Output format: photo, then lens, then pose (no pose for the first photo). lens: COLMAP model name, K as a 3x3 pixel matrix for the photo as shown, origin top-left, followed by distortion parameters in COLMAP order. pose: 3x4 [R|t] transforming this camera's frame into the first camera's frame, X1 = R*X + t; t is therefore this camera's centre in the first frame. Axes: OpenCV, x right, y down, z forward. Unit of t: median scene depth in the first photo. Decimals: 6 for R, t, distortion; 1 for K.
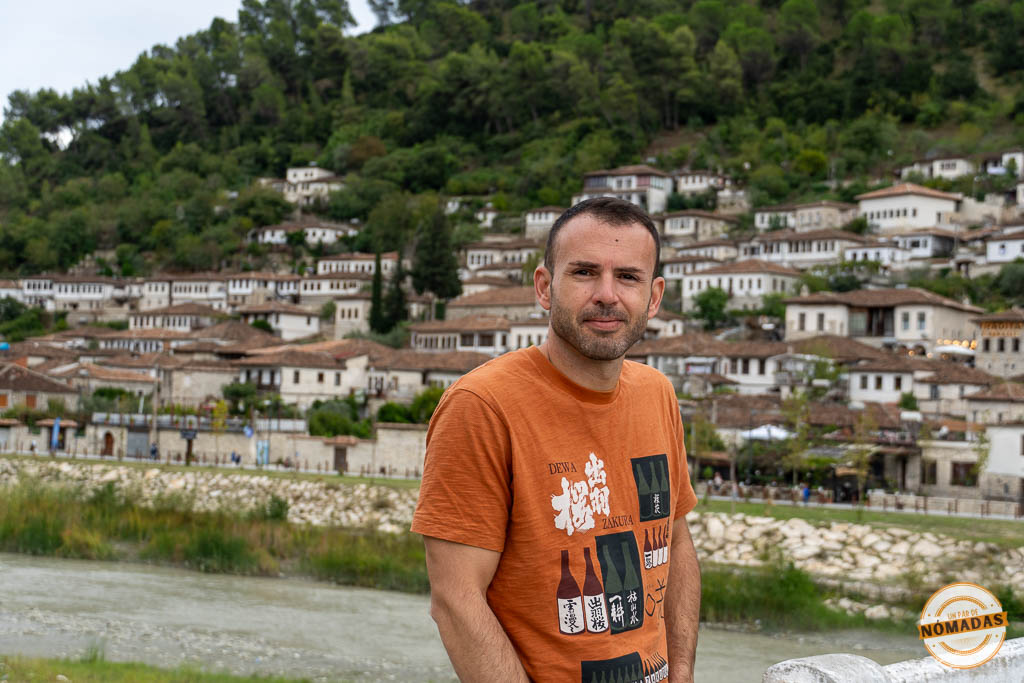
lens RADIAL K [[1566.1, 0, 512.0], [0, 1566.1, 341.5], [0, 0, 1]] dist [0.088382, 0.014099]
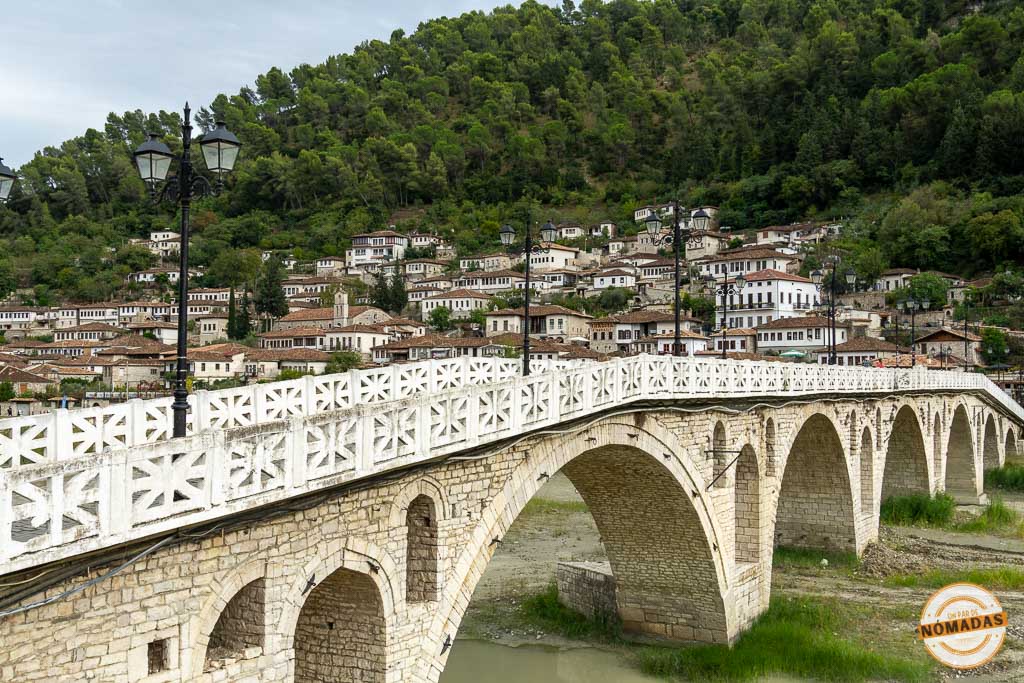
lens RADIAL K [[1566.1, 0, 512.0], [0, 1566.1, 341.5], [0, 0, 1]] dist [0.088382, 0.014099]
pose [[0.970102, -0.029282, 0.240926, -0.186205], [0.028648, 0.999571, 0.006132, -0.004391], [-0.241002, 0.000953, 0.970524, -0.596287]]
